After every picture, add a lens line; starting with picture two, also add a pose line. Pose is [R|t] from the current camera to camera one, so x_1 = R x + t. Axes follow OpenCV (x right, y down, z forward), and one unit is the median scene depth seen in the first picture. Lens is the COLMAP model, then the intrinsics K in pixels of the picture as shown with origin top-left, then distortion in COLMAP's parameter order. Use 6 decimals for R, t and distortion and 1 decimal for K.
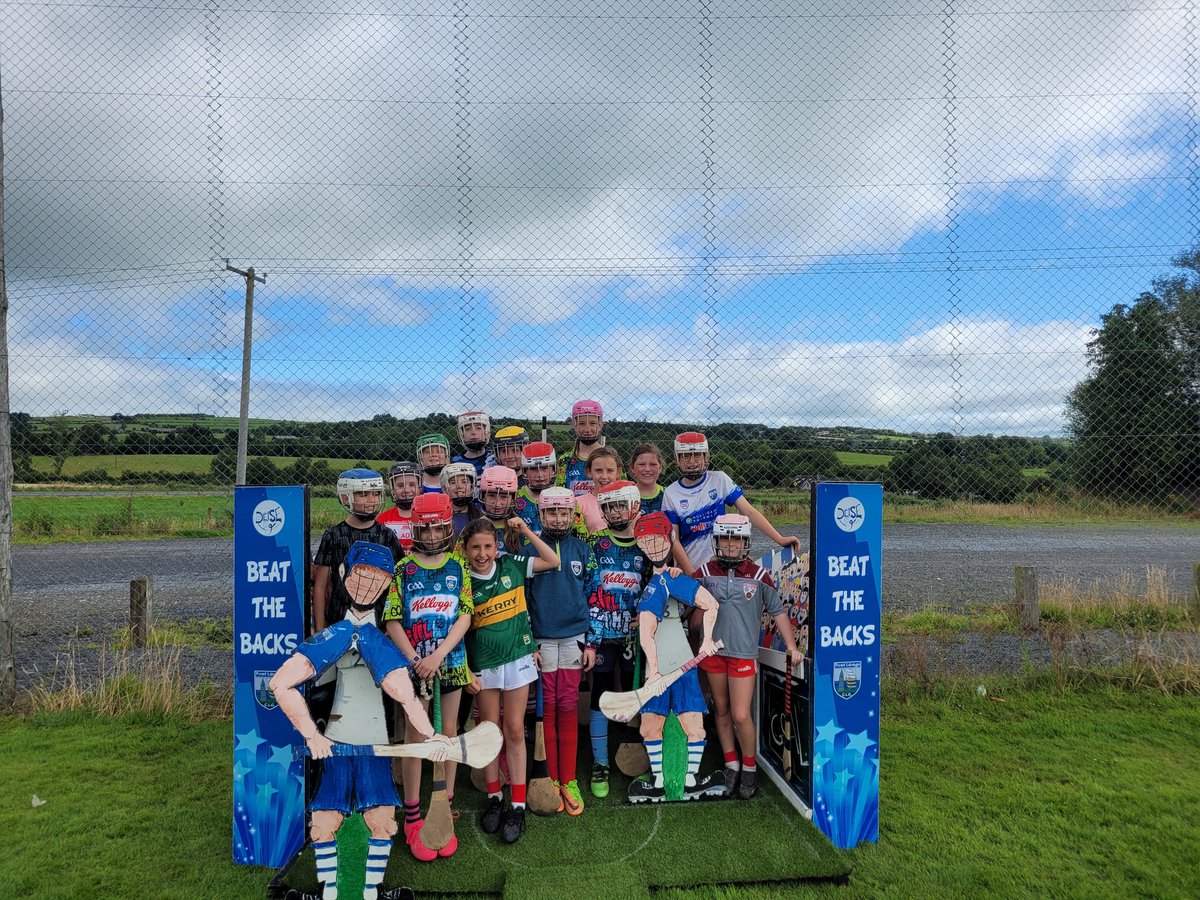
lens RADIAL K [[902.9, 0, 603.0], [0, 902.9, 433.2], [0, 0, 1]] dist [0.035190, -0.003113]
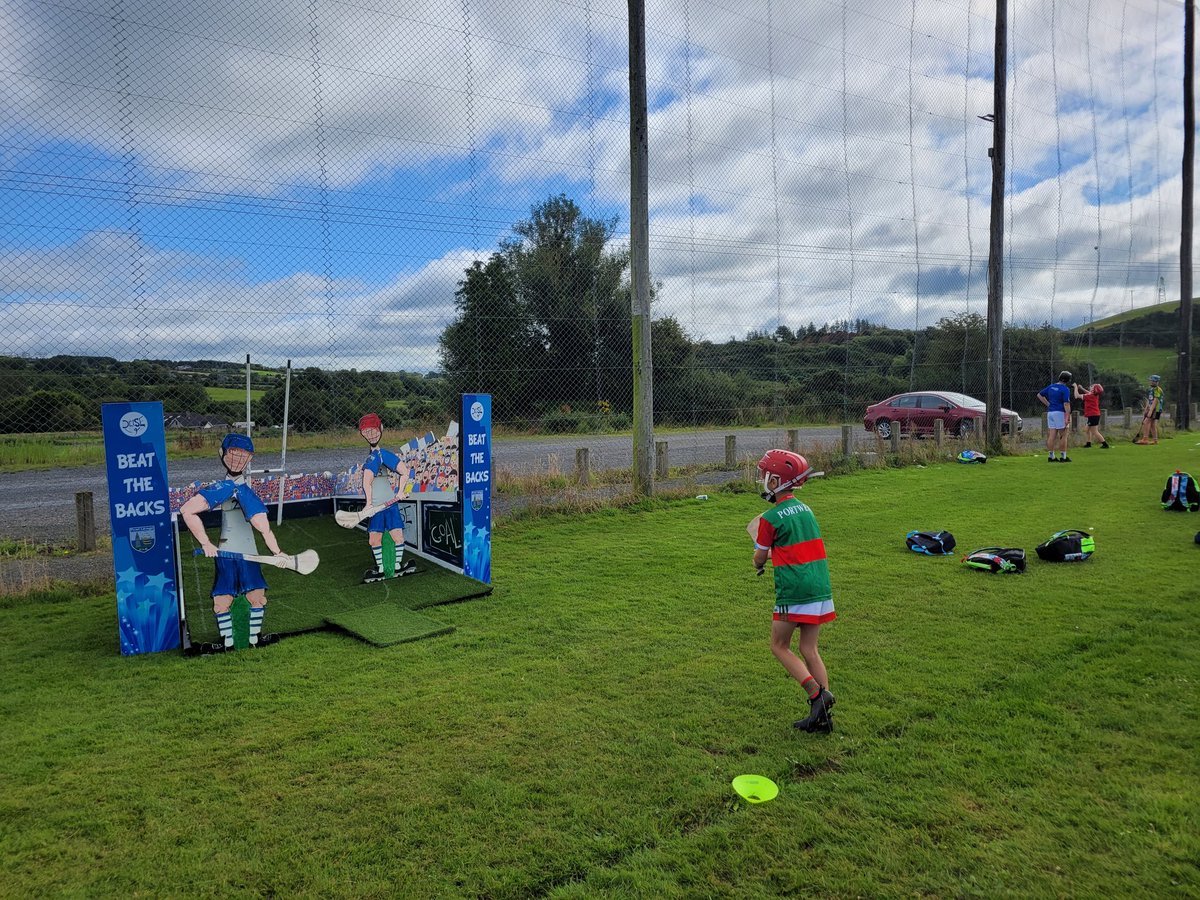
lens RADIAL K [[902.9, 0, 603.0], [0, 902.9, 433.2], [0, 0, 1]] dist [0.035190, -0.003113]
pose [[0.783793, -0.043033, 0.619529, -0.670456], [-0.001655, 0.997448, 0.071377, 0.001812], [-0.621020, -0.056970, 0.781722, -0.600906]]
